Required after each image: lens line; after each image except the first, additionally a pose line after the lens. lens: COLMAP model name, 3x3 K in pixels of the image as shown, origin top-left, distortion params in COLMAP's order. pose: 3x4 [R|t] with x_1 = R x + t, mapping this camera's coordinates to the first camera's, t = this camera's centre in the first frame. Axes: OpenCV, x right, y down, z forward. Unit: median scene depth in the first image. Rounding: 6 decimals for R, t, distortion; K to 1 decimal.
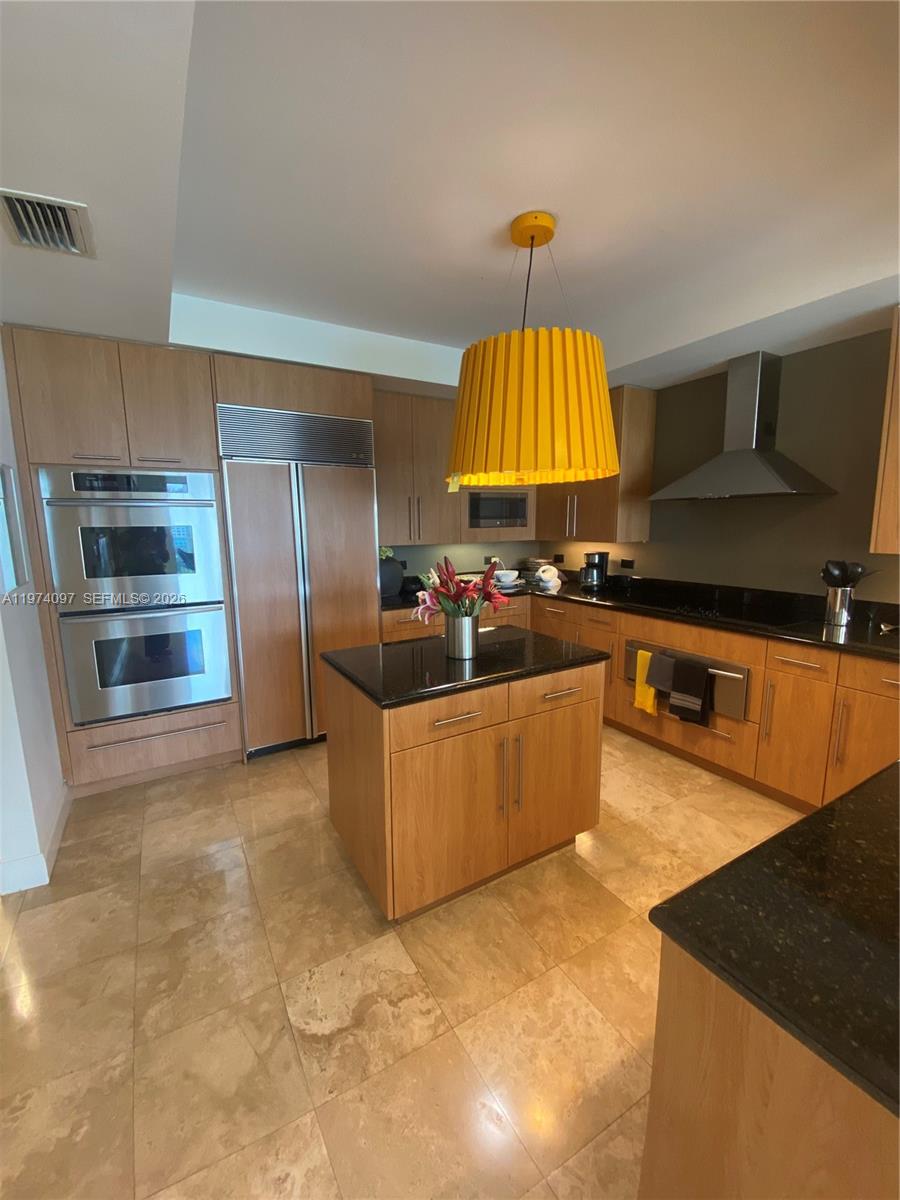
lens RADIAL K [[486.2, 0, 430.1], [0, 486.2, 608.2], [0, 0, 1]] dist [0.036419, -0.000704]
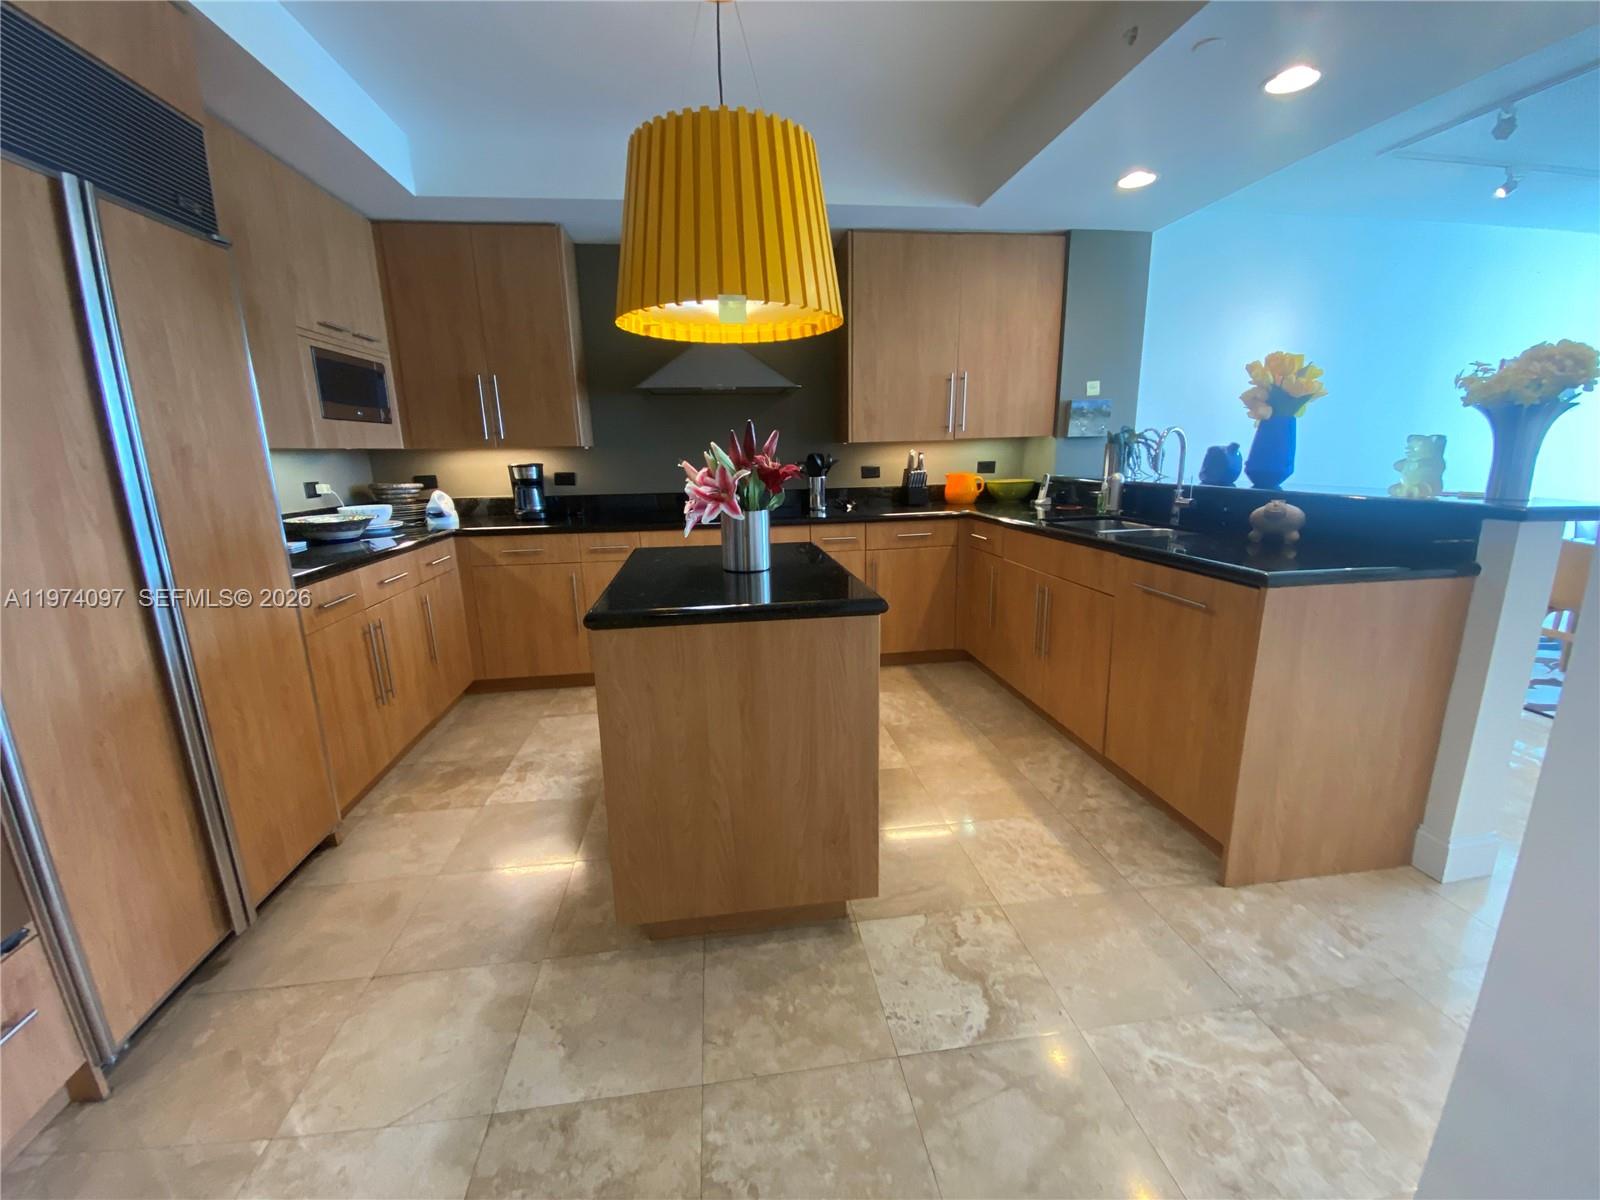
lens RADIAL K [[648.3, 0, 795.9], [0, 648.3, 606.2], [0, 0, 1]] dist [0.036419, -0.000704]
pose [[0.384974, -0.210001, 0.898718, -0.987600], [0.177095, 0.972483, 0.151377, 0.024929], [-0.905777, 0.100882, 0.411571, 0.692524]]
